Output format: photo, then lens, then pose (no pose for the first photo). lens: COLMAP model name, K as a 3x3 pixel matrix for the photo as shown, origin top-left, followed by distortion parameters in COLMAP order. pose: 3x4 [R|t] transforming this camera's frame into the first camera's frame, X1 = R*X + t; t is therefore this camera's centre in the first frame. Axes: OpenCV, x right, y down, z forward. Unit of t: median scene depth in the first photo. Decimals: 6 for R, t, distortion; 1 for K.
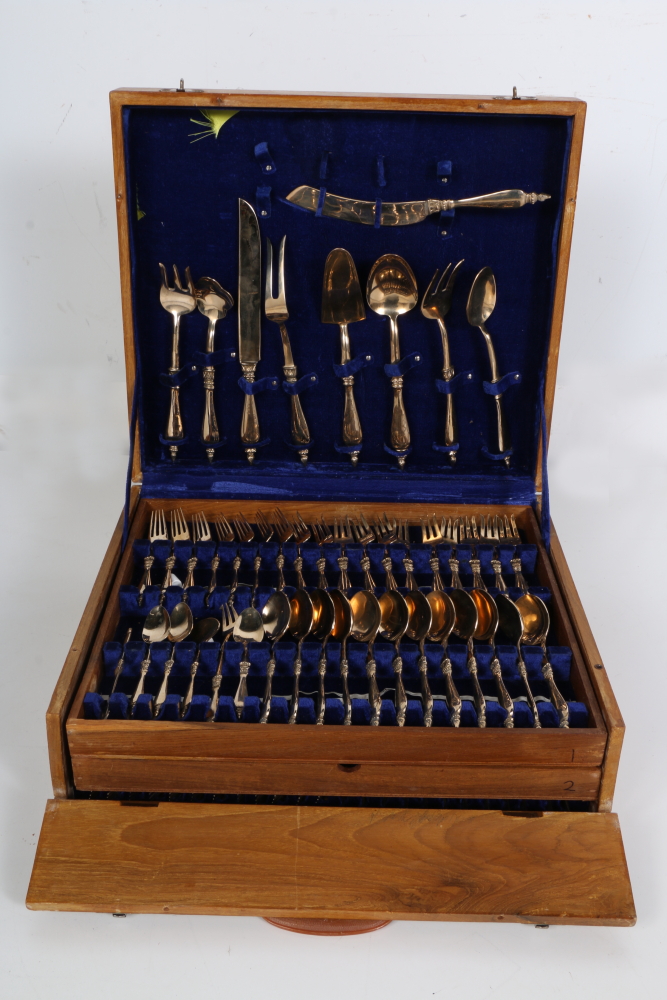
lens RADIAL K [[1108.4, 0, 327.5], [0, 1108.4, 491.5], [0, 0, 1]] dist [-0.041000, 0.000000]
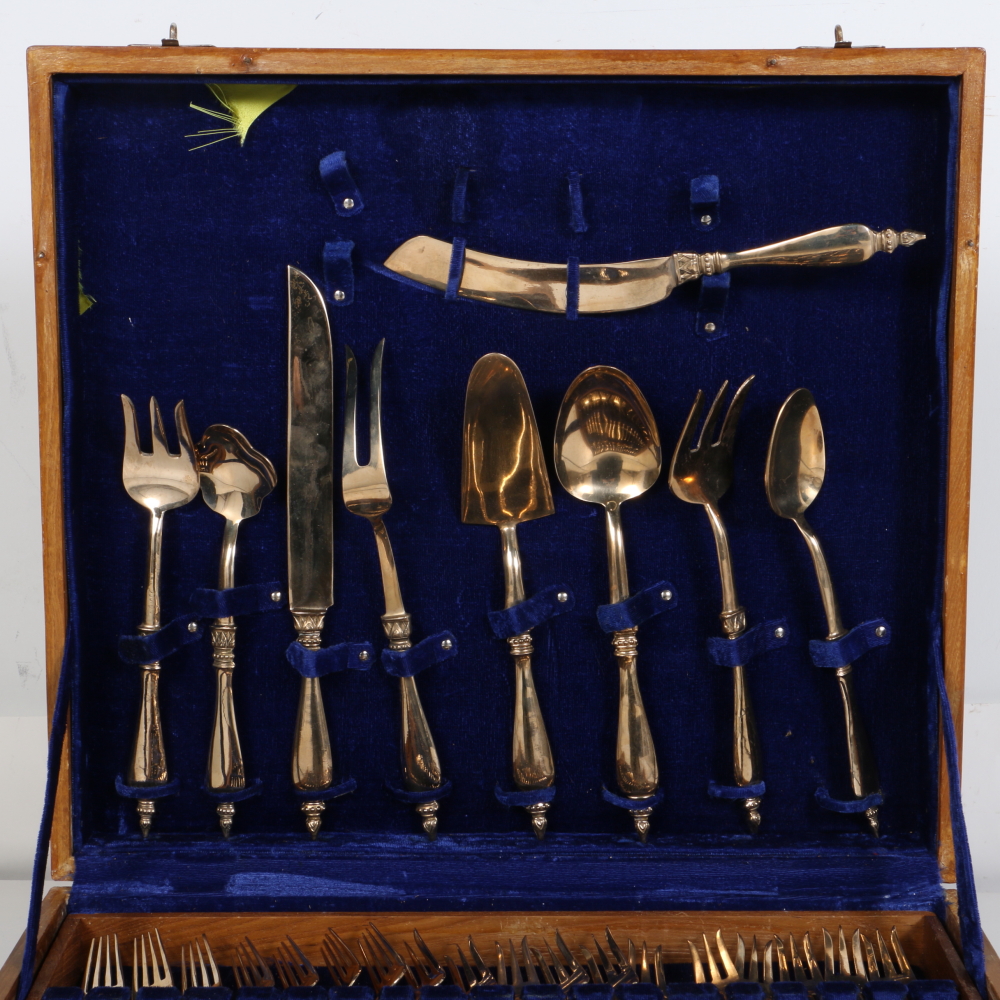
lens RADIAL K [[2169.2, 0, 490.4], [0, 2169.2, 501.6], [0, 0, 1]] dist [0.044568, 0.000000]
pose [[0.999792, -0.020277, 0.002095, 0.005054], [0.019995, 0.955455, -0.294459, 0.114612], [0.003969, 0.294440, 0.955662, 0.106153]]
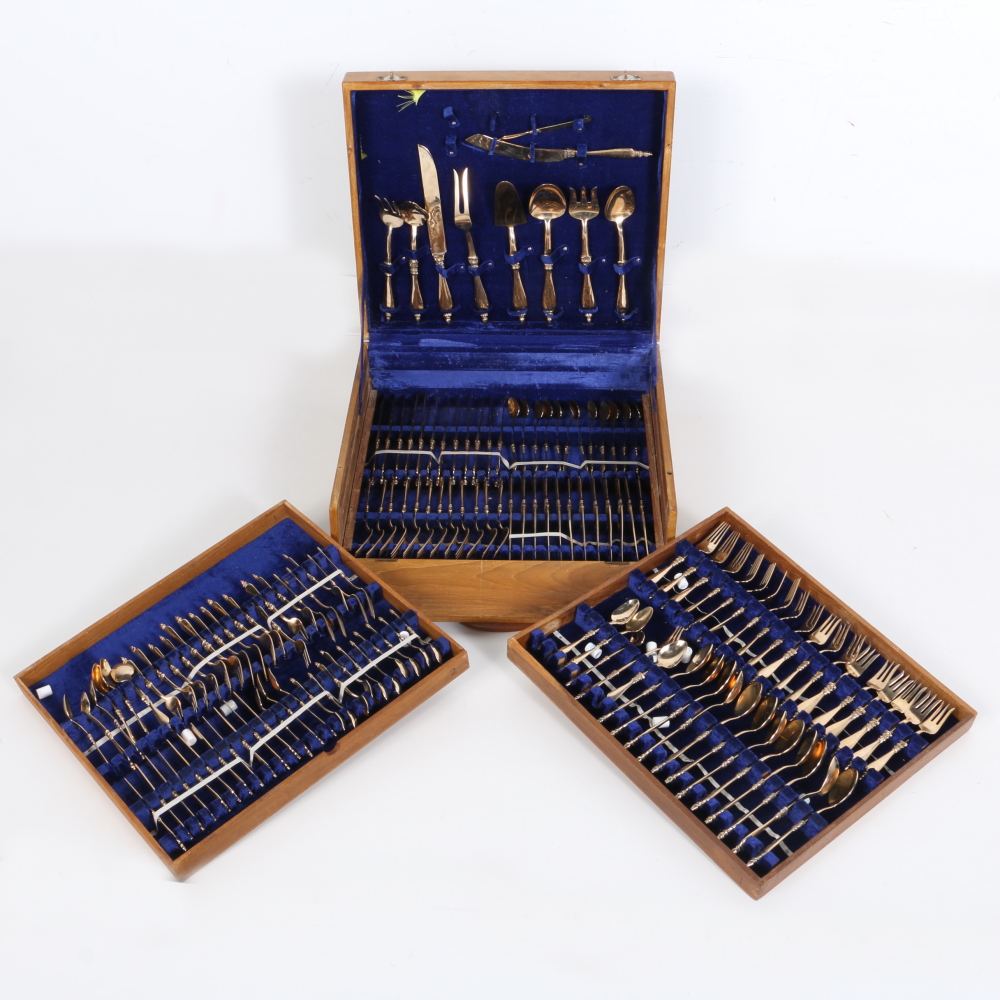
lens RADIAL K [[1364.2, 0, 501.9], [0, 1364.2, 501.9], [0, 0, 1]] dist [-0.139499, 0.000000]
pose [[0.999431, -0.013350, -0.030982, 0.051358], [0.019572, 0.977469, 0.210171, -0.171982], [0.027479, -0.210658, 0.977174, -0.732995]]
